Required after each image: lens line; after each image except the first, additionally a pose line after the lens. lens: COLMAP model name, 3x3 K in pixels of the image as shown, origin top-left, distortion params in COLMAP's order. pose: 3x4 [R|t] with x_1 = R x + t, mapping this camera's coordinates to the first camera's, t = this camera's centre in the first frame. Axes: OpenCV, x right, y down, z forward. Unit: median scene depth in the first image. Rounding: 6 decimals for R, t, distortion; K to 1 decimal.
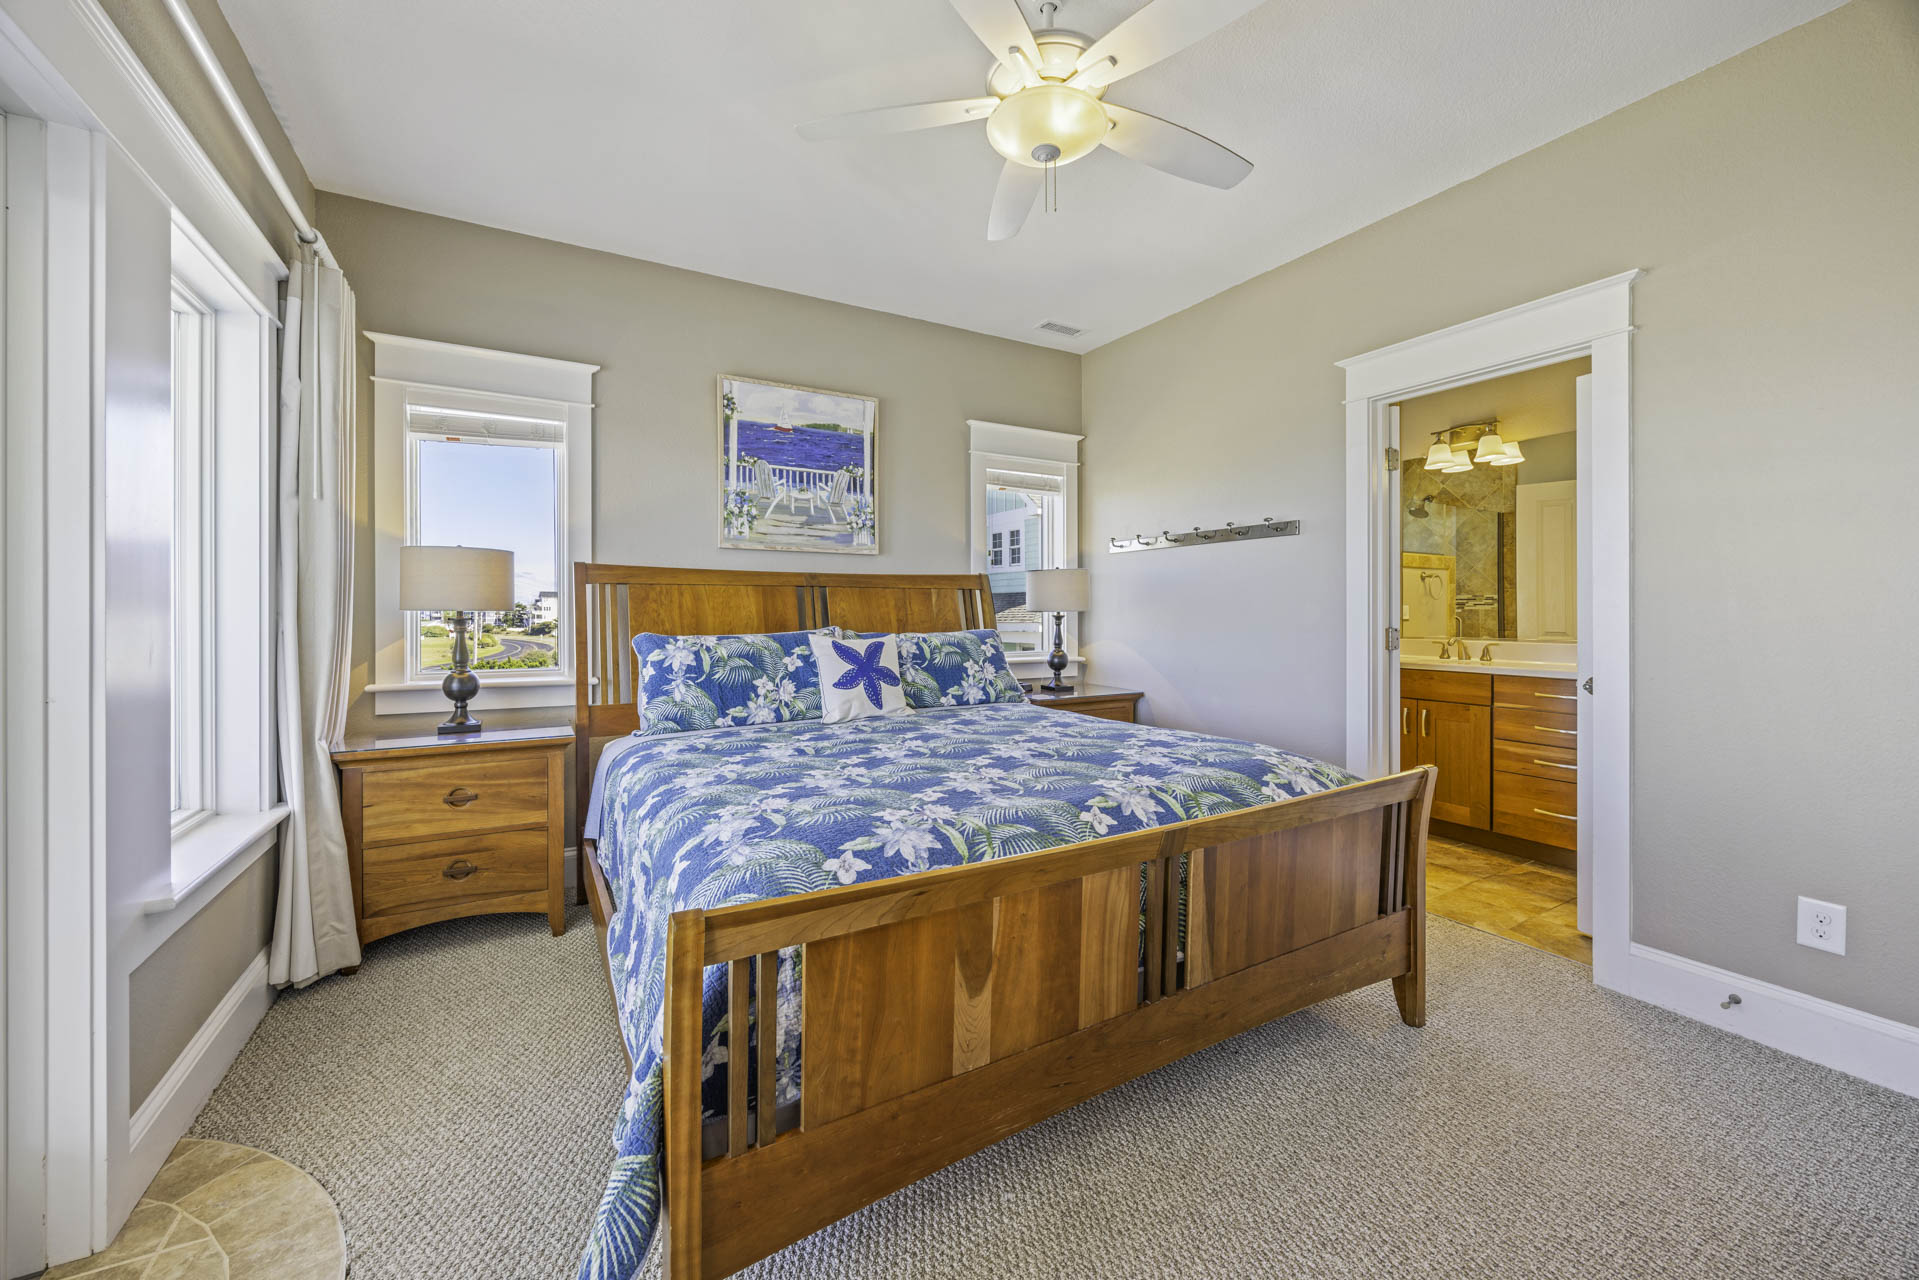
lens RADIAL K [[720.6, 0, 958.5], [0, 720.6, 610.0], [0, 0, 1]] dist [-0.000674, -0.000015]
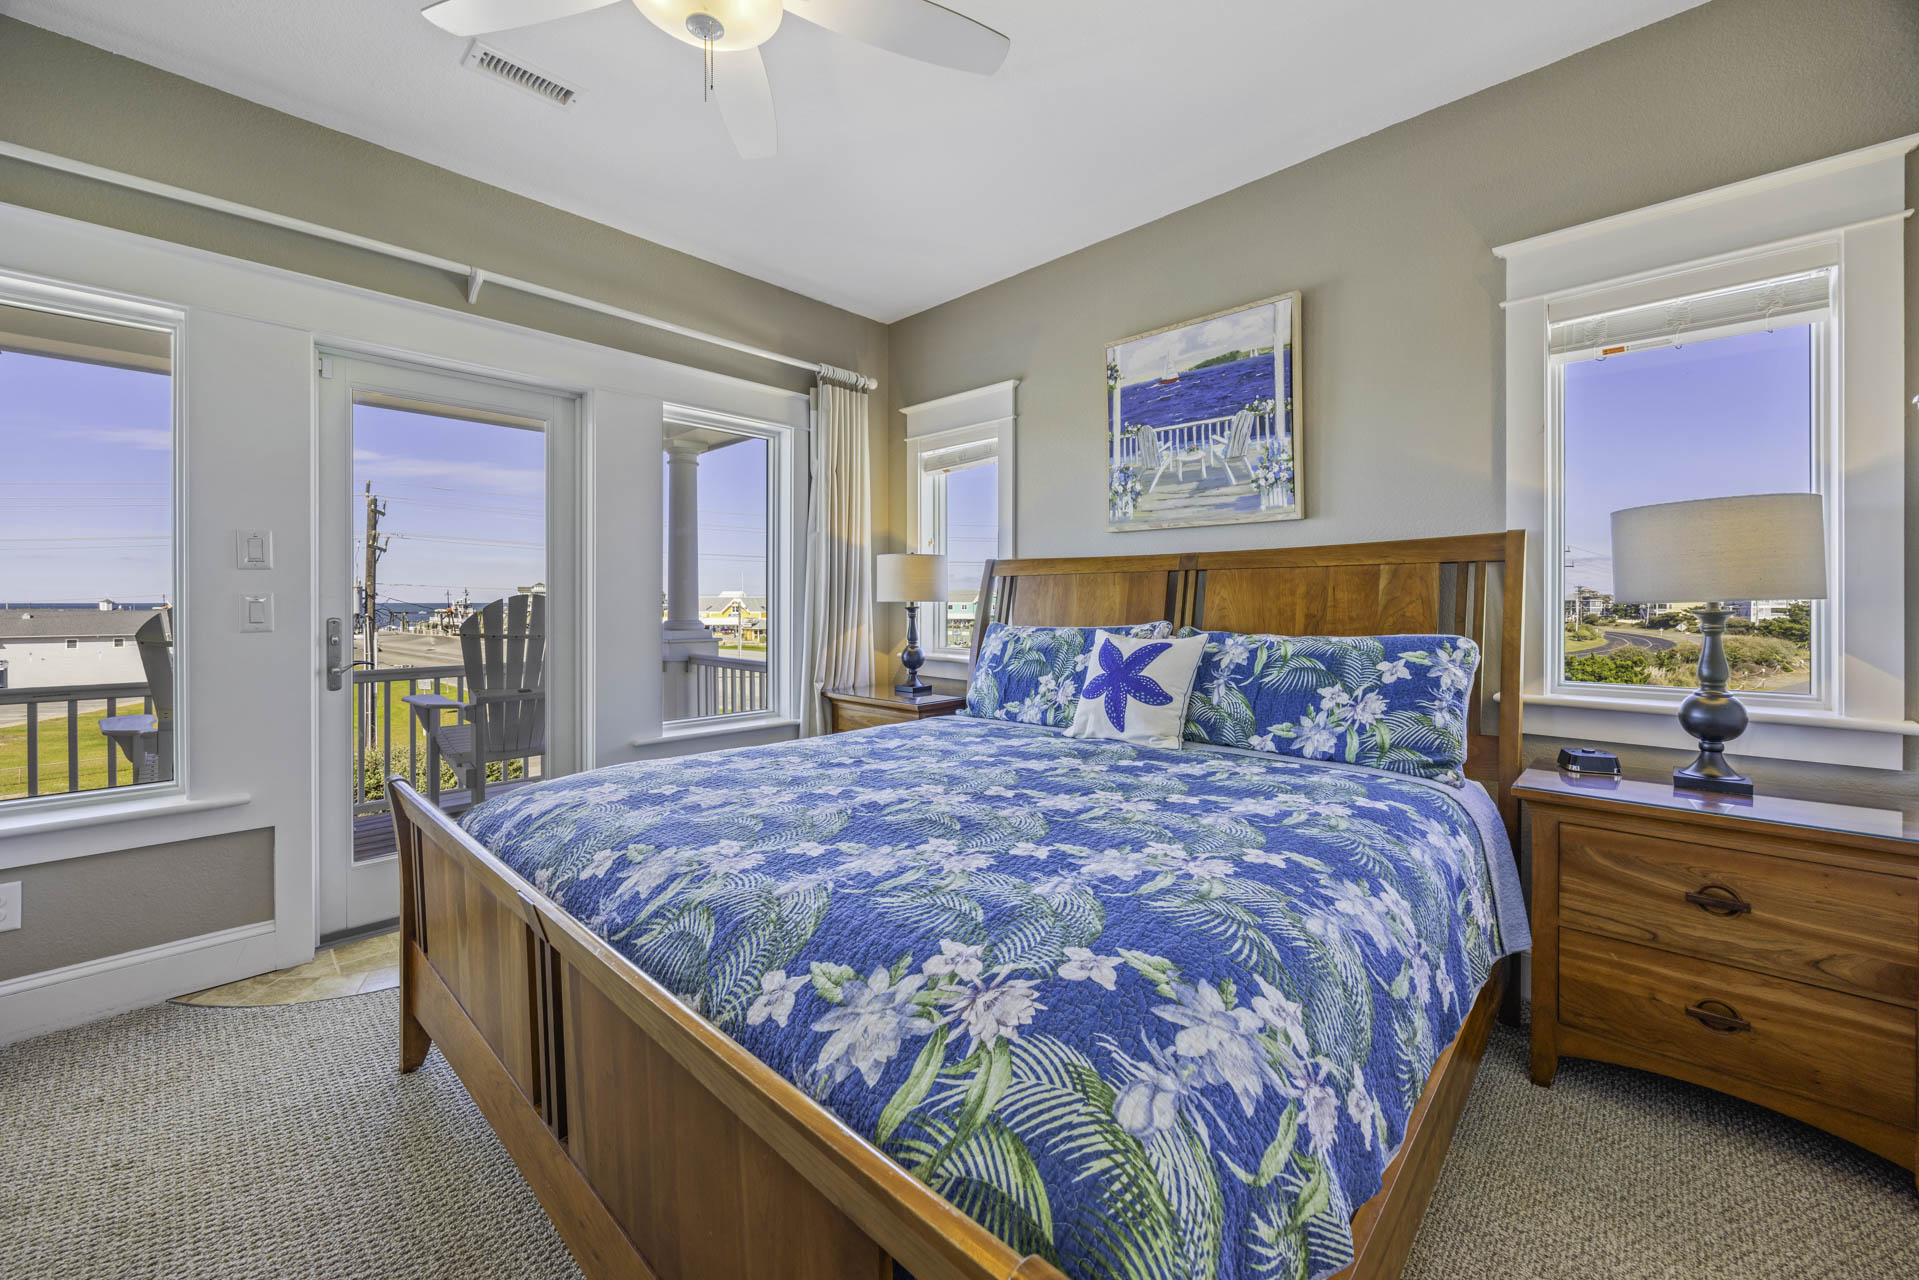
lens RADIAL K [[748.2, 0, 973.3], [0, 748.2, 599.9], [0, 0, 1]] dist [0.001733, 0.000049]
pose [[0.292449, -0.000994, -0.956280, 0.512913], [0.002772, 0.999996, -0.000192, -0.000665], [0.956277, -0.002595, 0.292451, 0.533922]]
